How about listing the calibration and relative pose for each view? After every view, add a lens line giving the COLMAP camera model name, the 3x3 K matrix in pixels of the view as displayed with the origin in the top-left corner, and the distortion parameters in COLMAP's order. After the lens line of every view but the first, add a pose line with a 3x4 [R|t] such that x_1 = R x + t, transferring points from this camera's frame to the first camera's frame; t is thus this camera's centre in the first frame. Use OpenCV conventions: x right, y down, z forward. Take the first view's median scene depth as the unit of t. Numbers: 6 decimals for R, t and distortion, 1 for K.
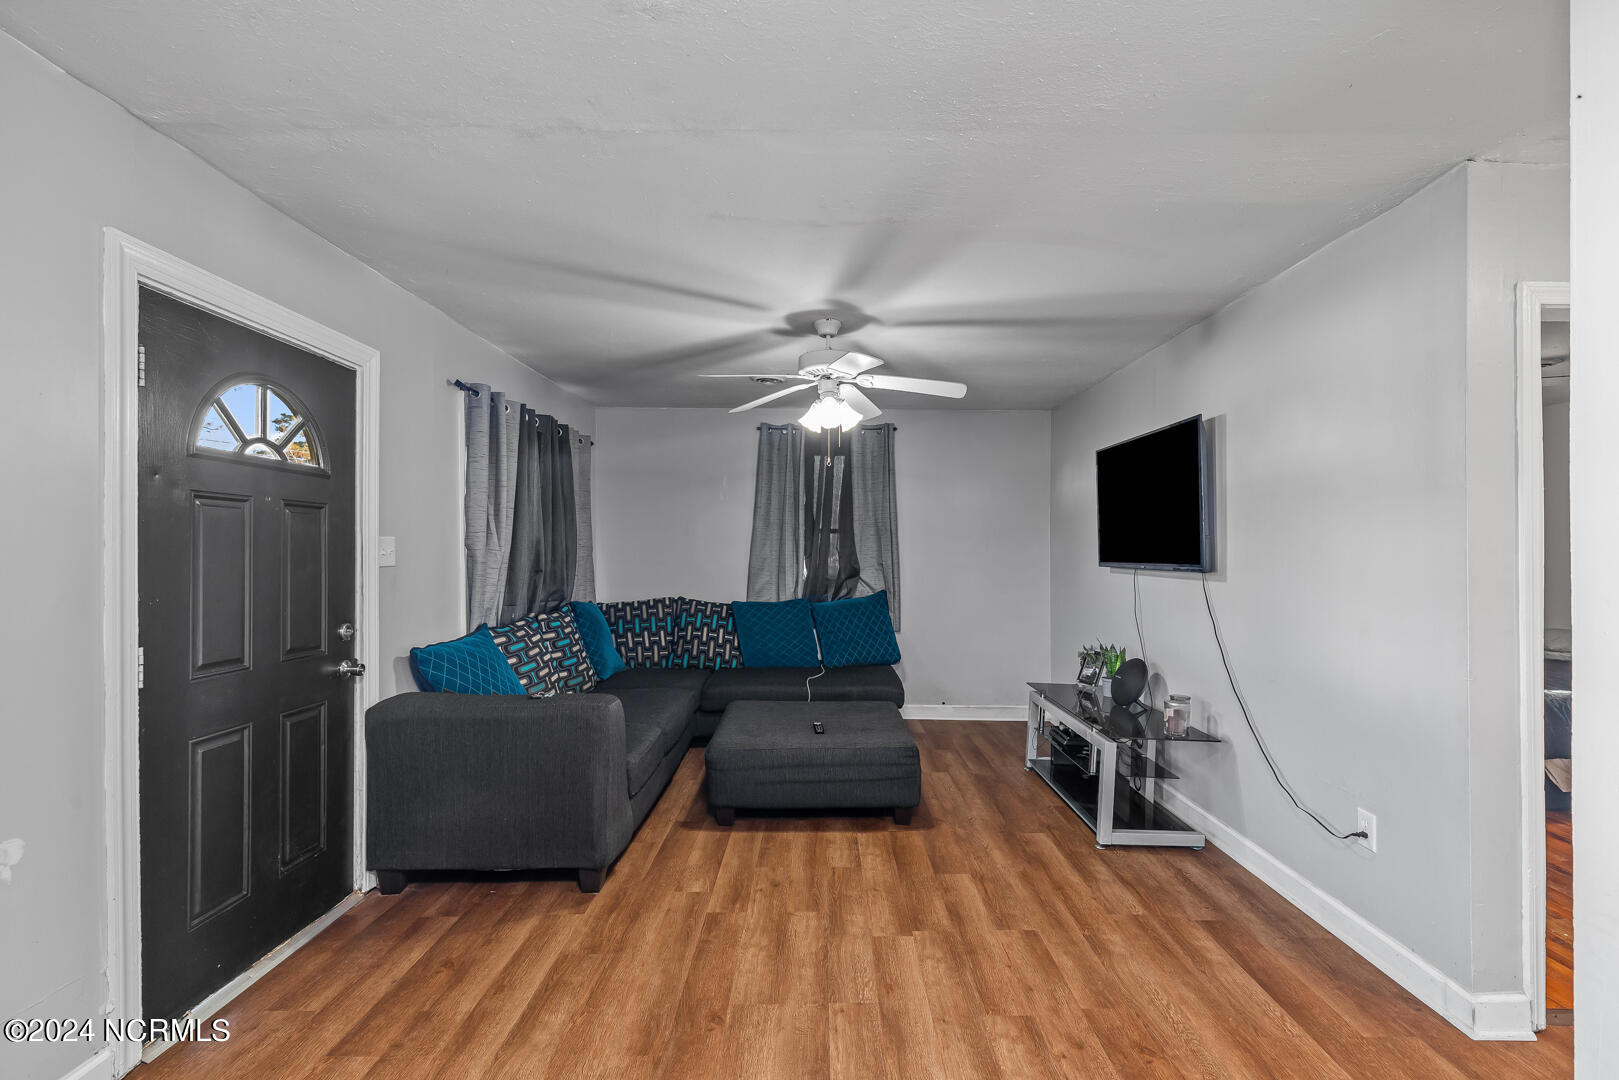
lens RADIAL K [[740.2, 0, 841.3], [0, 740.2, 555.4], [0, 0, 1]] dist [0.002814, -0.000200]
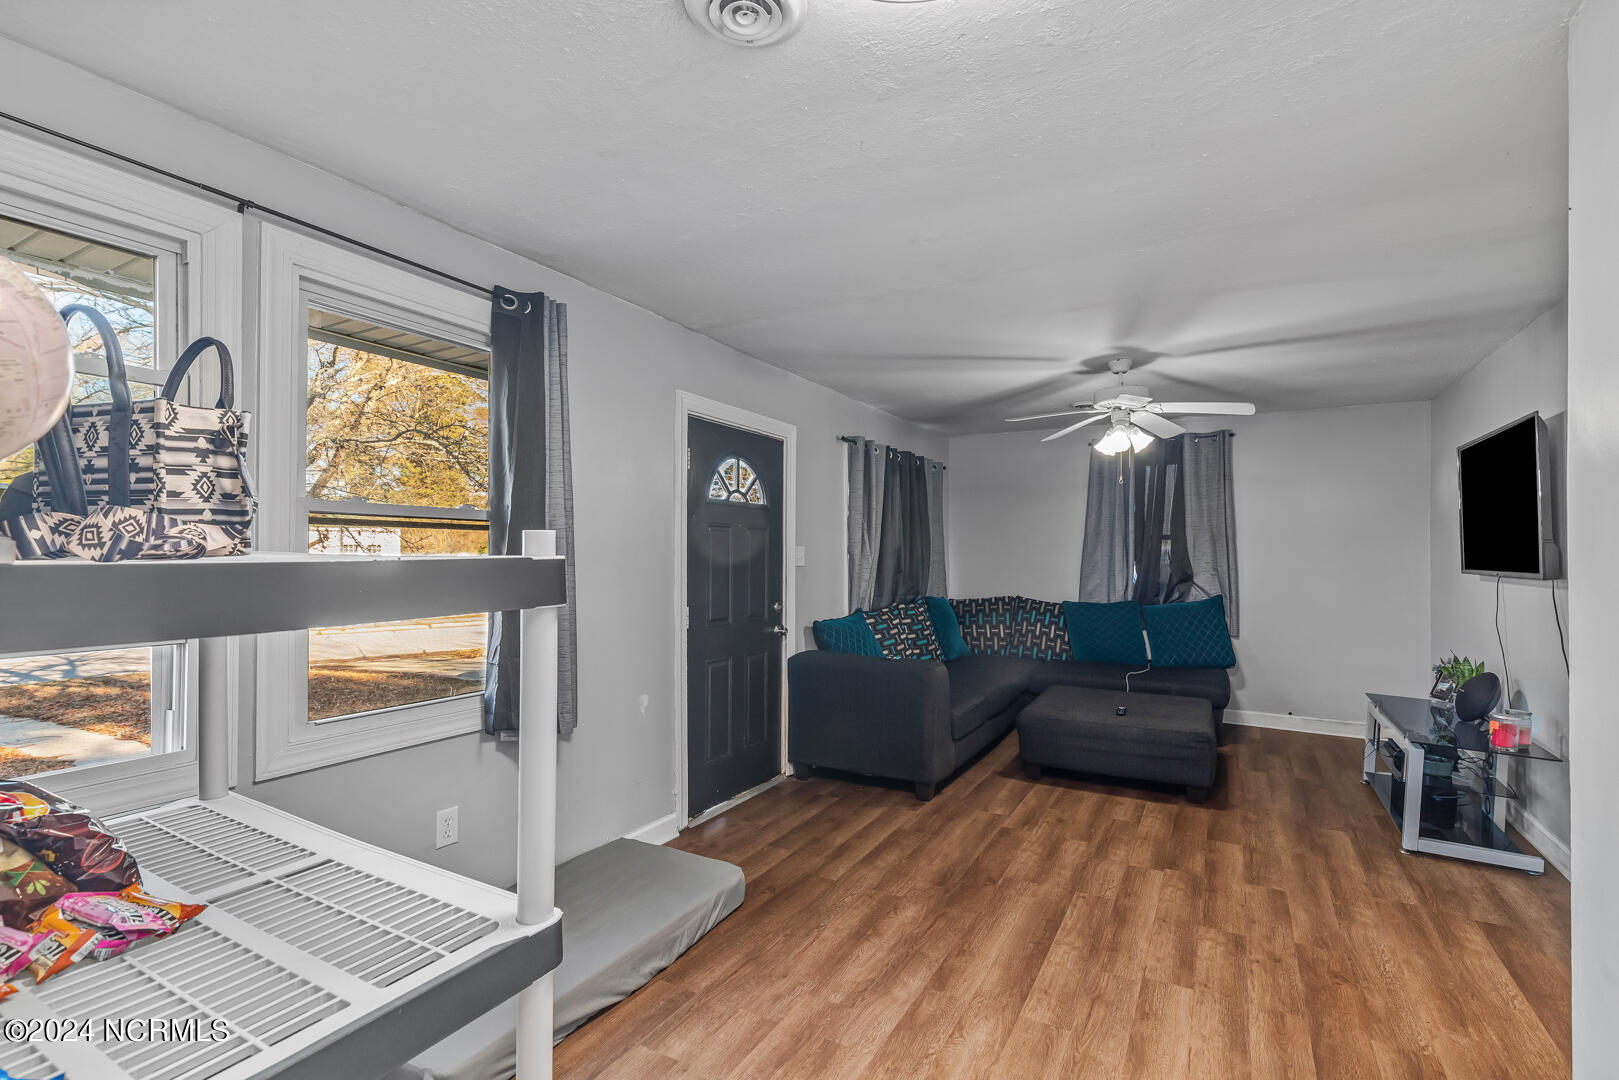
lens RADIAL K [[732.9, 0, 816.2], [0, 732.9, 557.7], [0, 0, 1]] dist [0.000224, -0.000118]
pose [[0.860852, 0.001420, -0.508853, 0.164004], [-0.003355, 0.999990, -0.002885, 0.001504], [0.508844, 0.004190, 0.860849, -0.252182]]
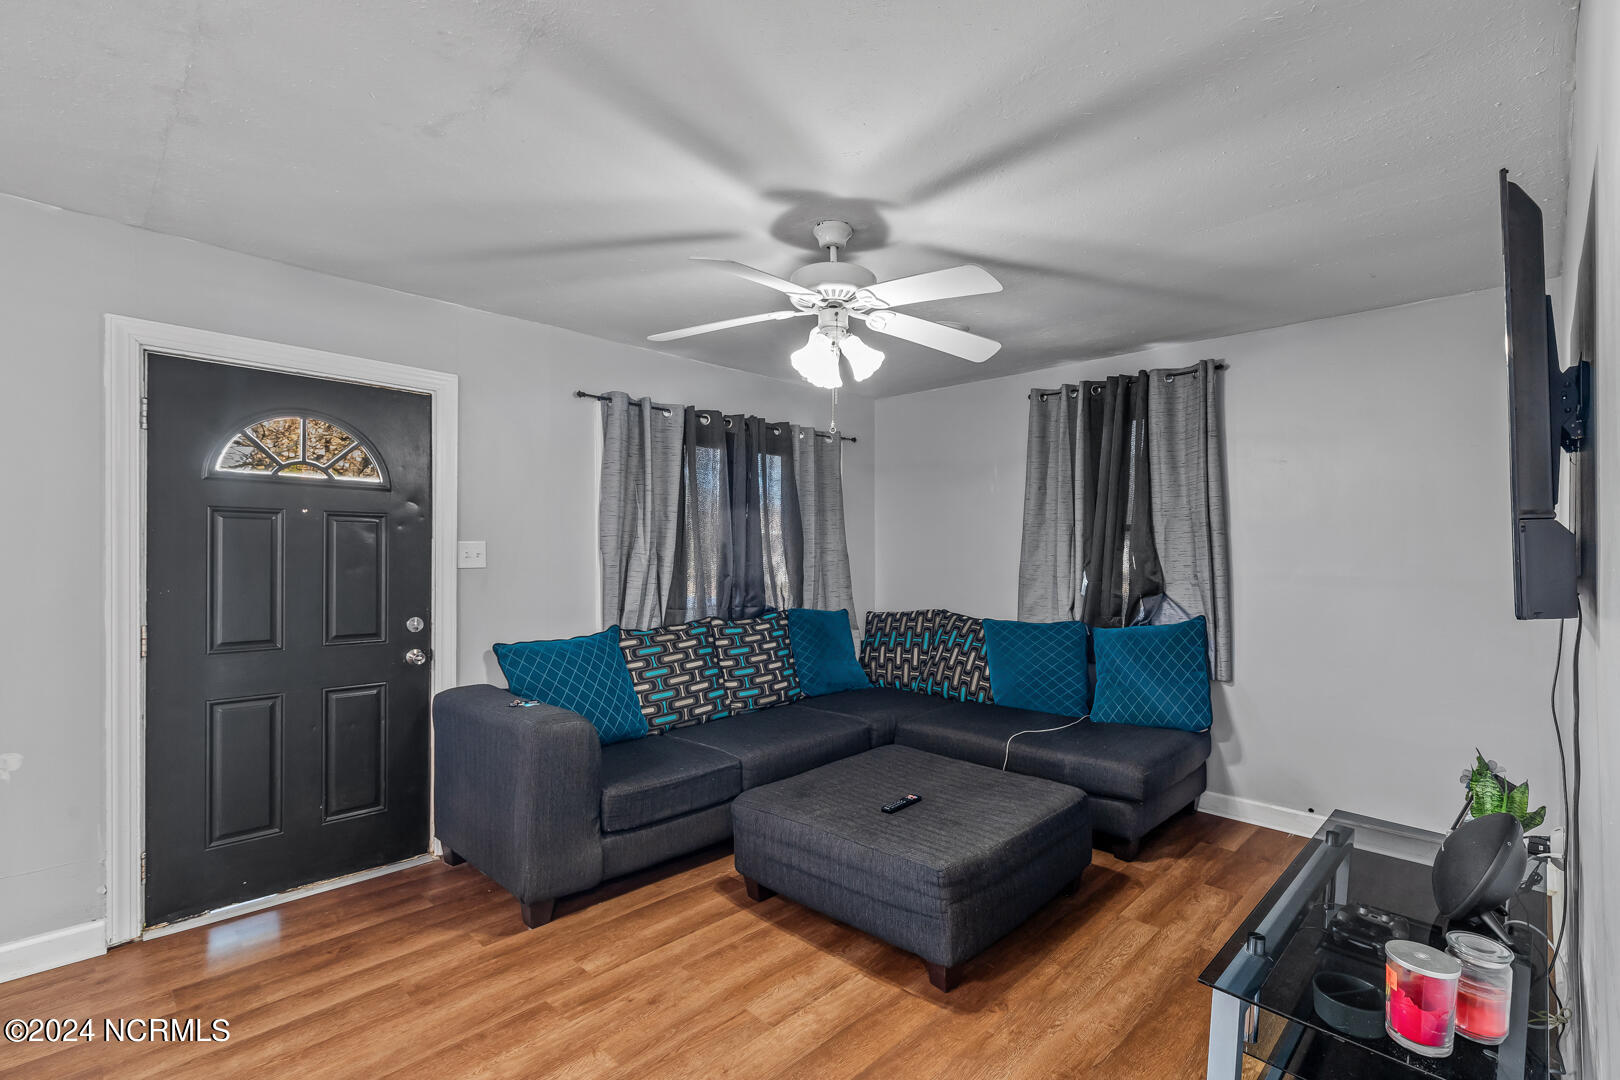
lens RADIAL K [[748.7, 0, 809.4], [0, 748.7, 561.2], [0, 0, 1]] dist [0.000875, 0.000367]
pose [[0.716447, 0.008258, -0.697593, 0.480206], [-0.007489, 0.999963, 0.004146, -0.003402], [0.697601, 0.002254, 0.716483, 0.497249]]
